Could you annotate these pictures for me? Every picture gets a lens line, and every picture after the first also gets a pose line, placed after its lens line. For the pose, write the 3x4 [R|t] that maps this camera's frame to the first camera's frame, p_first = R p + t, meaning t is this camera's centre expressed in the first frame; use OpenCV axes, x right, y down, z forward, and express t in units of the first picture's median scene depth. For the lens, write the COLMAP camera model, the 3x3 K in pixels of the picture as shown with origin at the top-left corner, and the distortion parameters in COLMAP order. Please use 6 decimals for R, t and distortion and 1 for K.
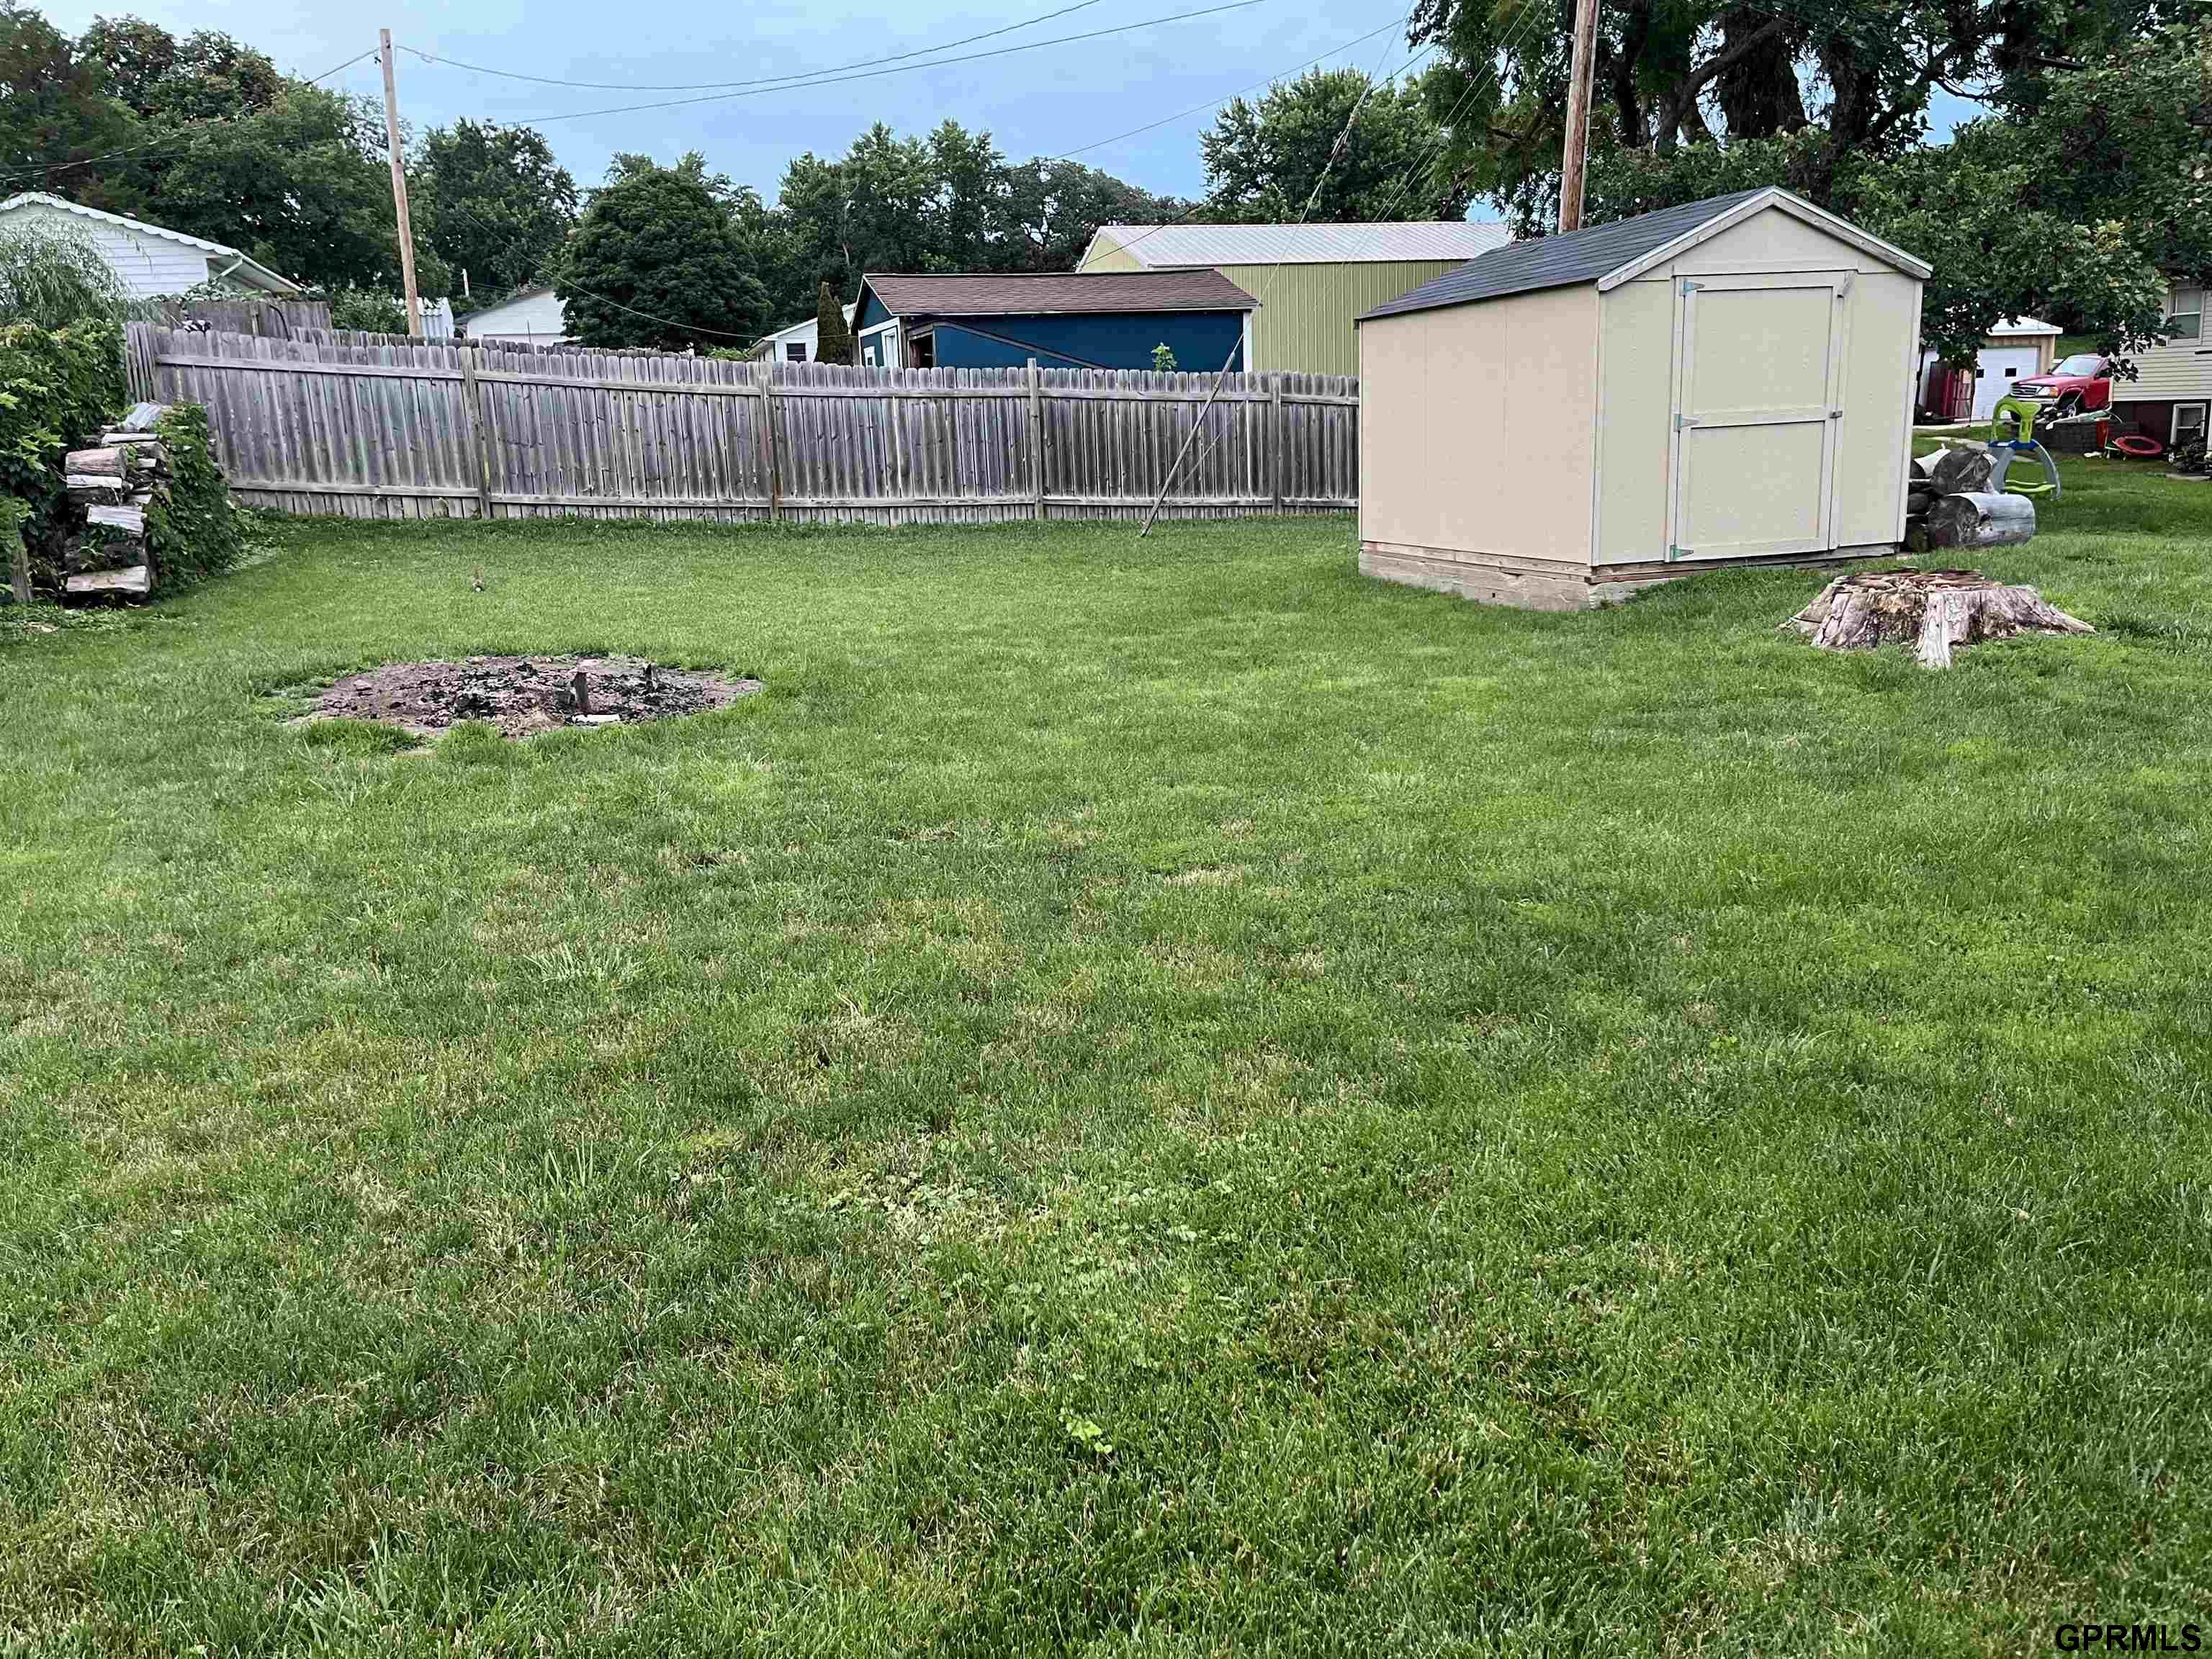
lens RADIAL K [[1700.7, 0, 1101.7], [0, 1700.7, 835.2], [0, 0, 1]] dist [0.016778, -0.000272]
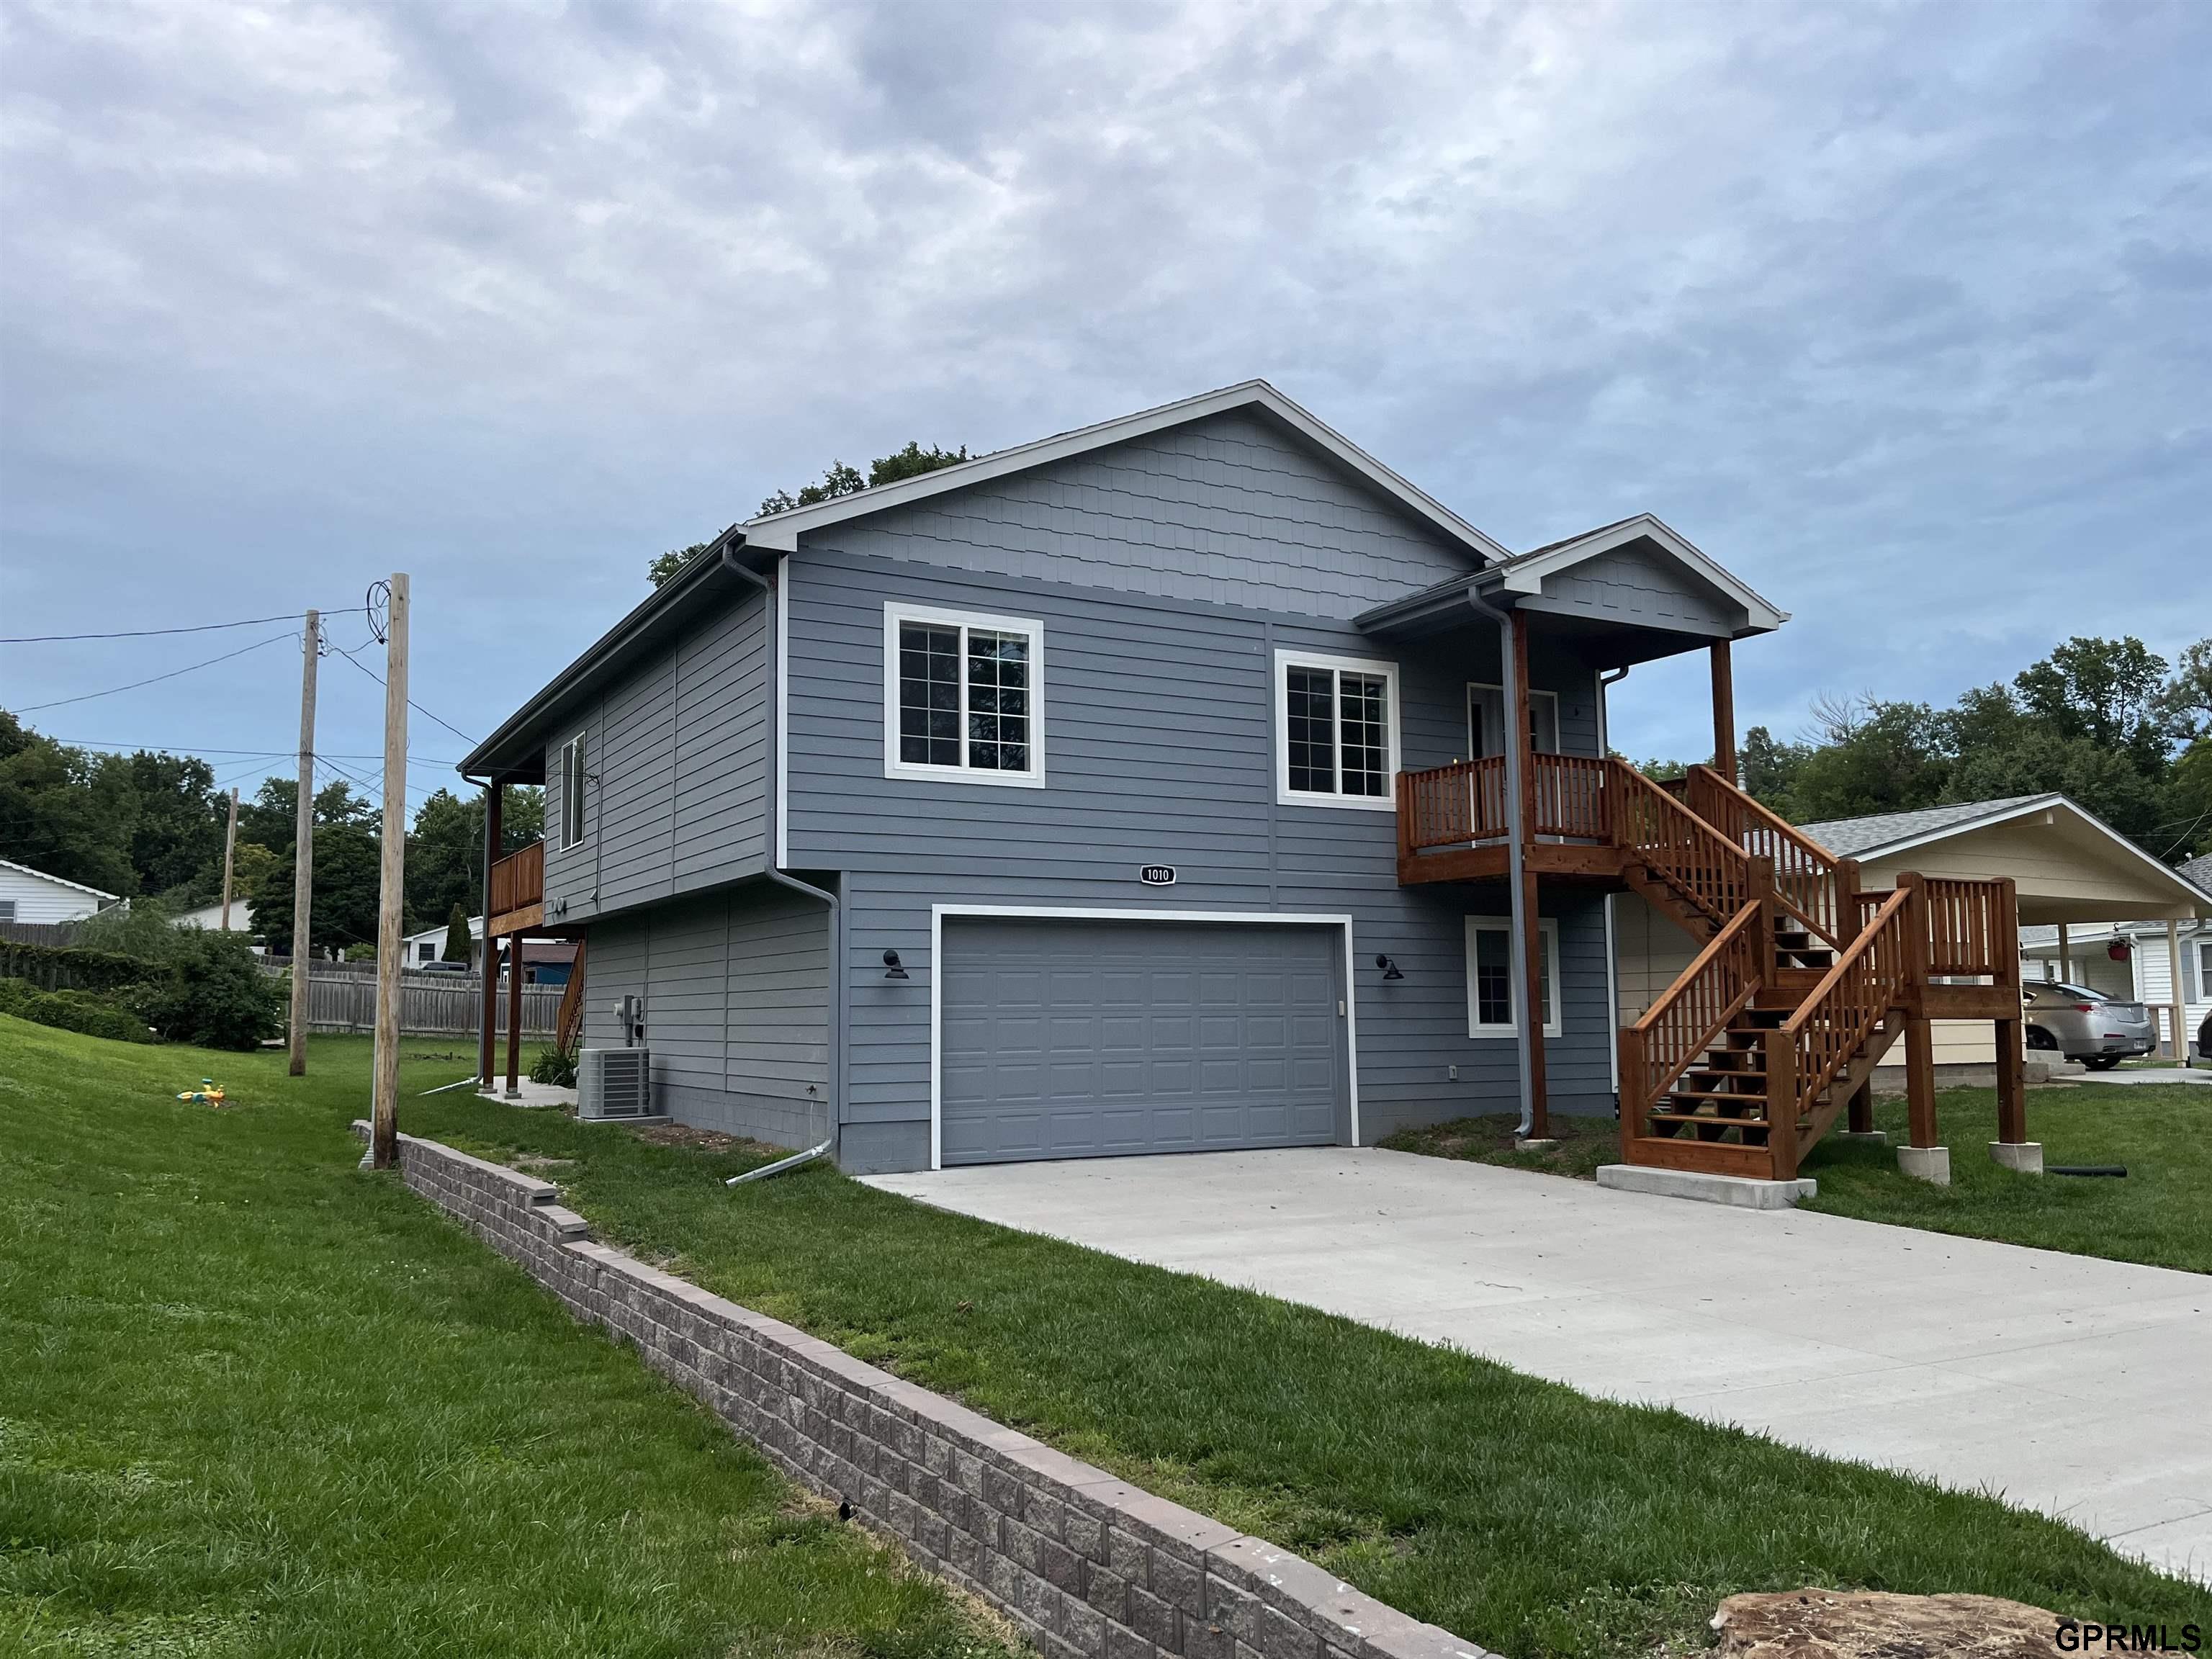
lens RADIAL K [[1700.7, 0, 1109.9], [0, 1700.7, 839.8], [0, 0, 1]] dist [0.016778, -0.000272]
pose [[0.972959, 0.053255, 0.224753, 0.040277], [0.025237, 0.942720, -0.332629, 0.103273], [-0.229593, 0.329307, 0.915884, -0.420168]]
